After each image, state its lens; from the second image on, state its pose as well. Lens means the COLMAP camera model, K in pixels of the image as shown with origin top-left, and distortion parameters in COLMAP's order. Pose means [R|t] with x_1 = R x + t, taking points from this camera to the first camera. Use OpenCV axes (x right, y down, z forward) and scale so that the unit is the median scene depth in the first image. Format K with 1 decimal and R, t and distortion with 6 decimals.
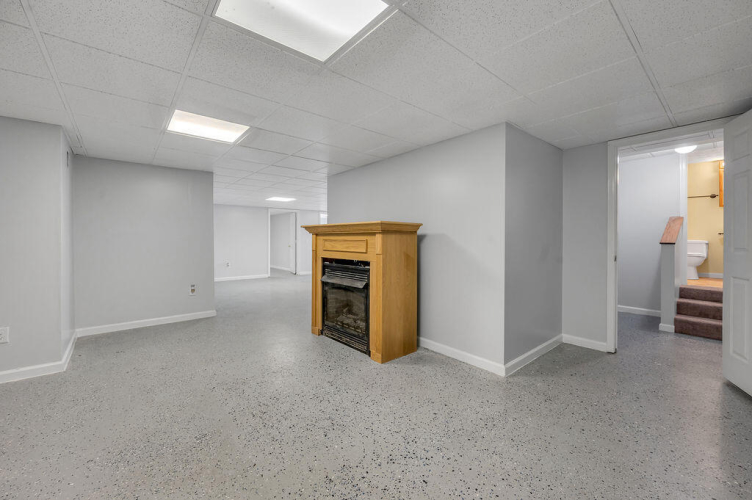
lens RADIAL K [[308.2, 0, 374.6], [0, 308.2, 239.8], [0, 0, 1]] dist [-0.004764, -0.000336]
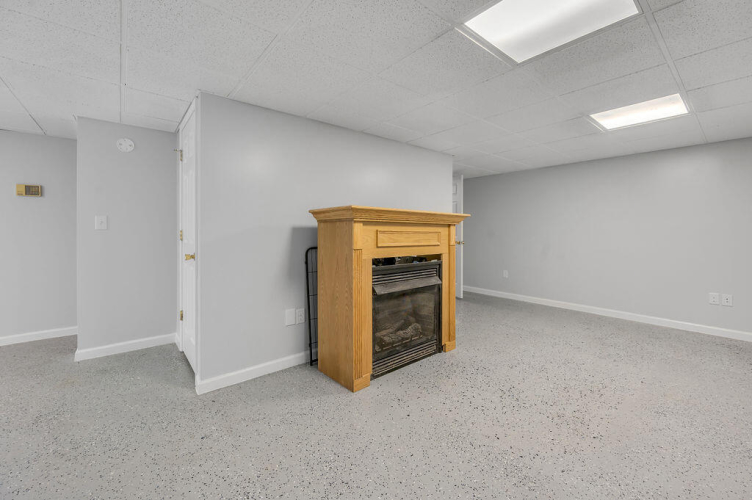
lens RADIAL K [[308.2, 0, 379.8], [0, 308.2, 229.6], [0, 0, 1]] dist [-0.004764, -0.000336]
pose [[-0.009167, 0.005767, 0.999941, -0.900773], [-0.001592, 0.999982, -0.005781, -0.000206], [-0.999957, -0.001645, -0.009157, 1.100762]]
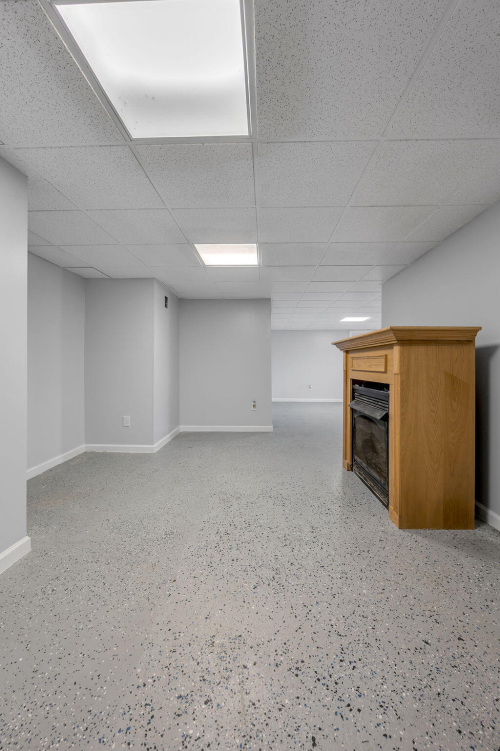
lens RADIAL K [[307.8, 0, 248.0], [0, 307.8, 365.3], [0, 0, 1]] dist [-0.004764, -0.000336]
pose [[0.737127, 0.000229, -0.675754, 0.210482], [-0.001789, 0.999997, -0.001613, 0.024351], [0.675752, 0.002398, 0.737125, 0.210553]]
